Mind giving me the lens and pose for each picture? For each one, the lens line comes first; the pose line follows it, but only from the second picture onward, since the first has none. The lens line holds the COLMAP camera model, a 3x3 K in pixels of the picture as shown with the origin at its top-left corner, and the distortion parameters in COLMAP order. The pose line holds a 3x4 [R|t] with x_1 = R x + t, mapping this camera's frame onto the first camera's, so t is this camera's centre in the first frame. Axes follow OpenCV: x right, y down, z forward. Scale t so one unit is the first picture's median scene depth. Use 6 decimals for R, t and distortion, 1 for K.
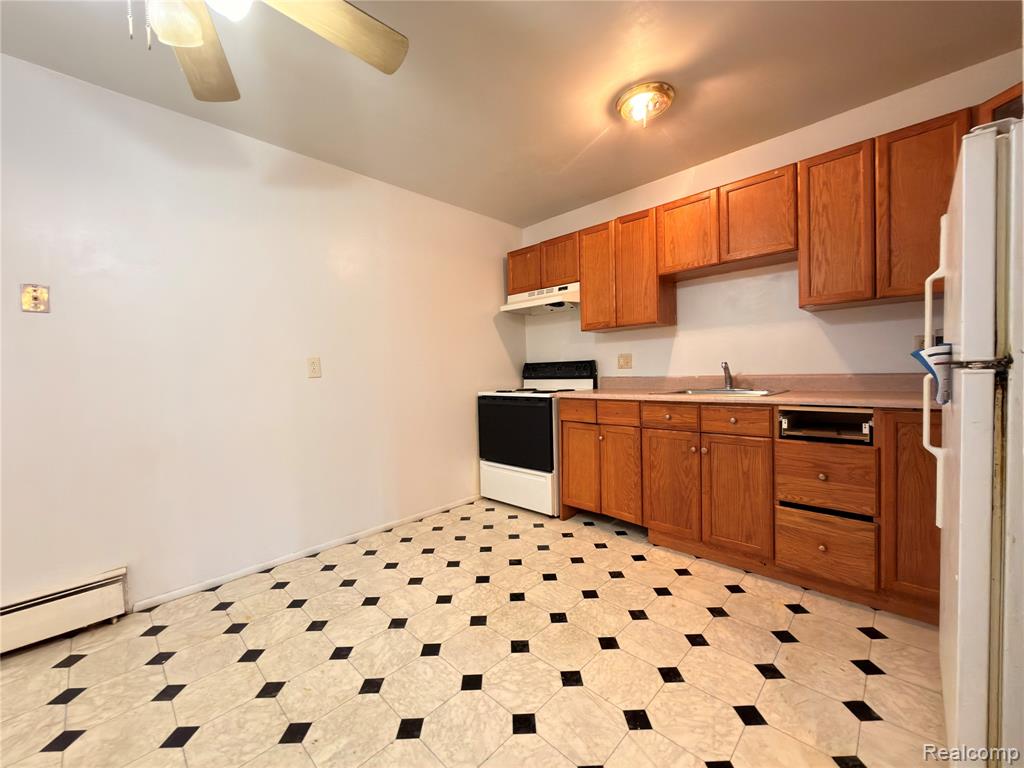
lens RADIAL K [[409.3, 0, 514.3], [0, 409.3, 385.7], [0, 0, 1]] dist [0.000530, 0.000622]
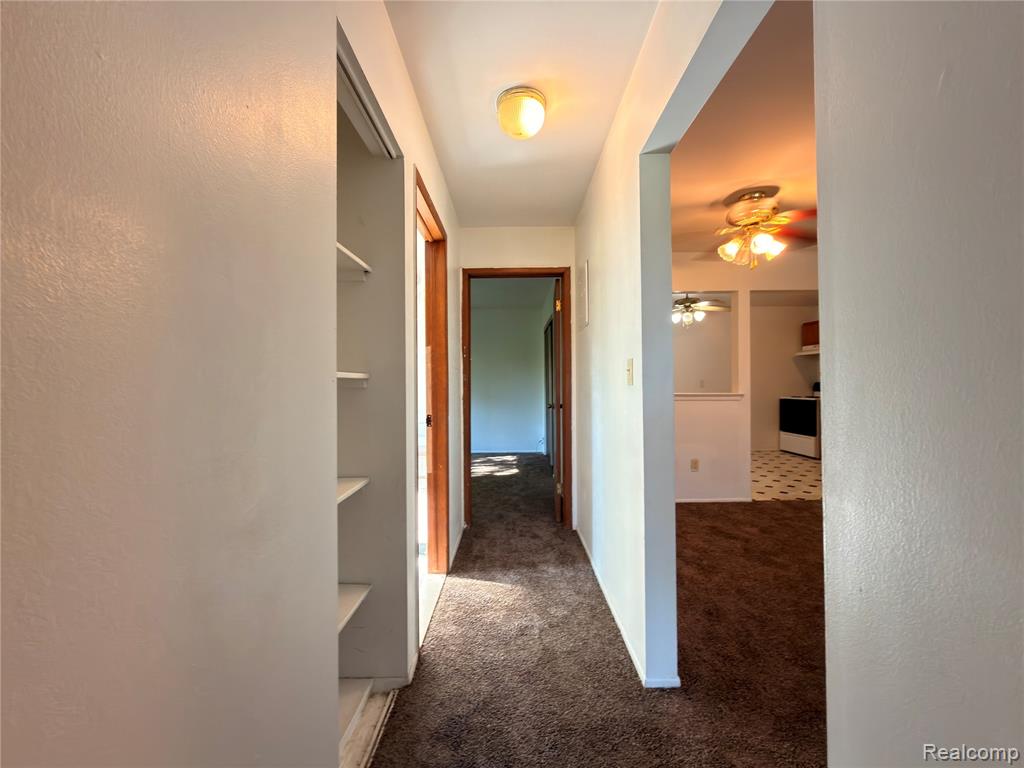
lens RADIAL K [[409.3, 0, 514.3], [0, 409.3, 385.7], [0, 0, 1]] dist [0.000530, 0.000622]
pose [[0.695786, 0.022806, -0.717887, 0.434096], [-0.034093, 0.999418, -0.001294, 0.007598], [0.717439, 0.025376, 0.696159, -1.296550]]
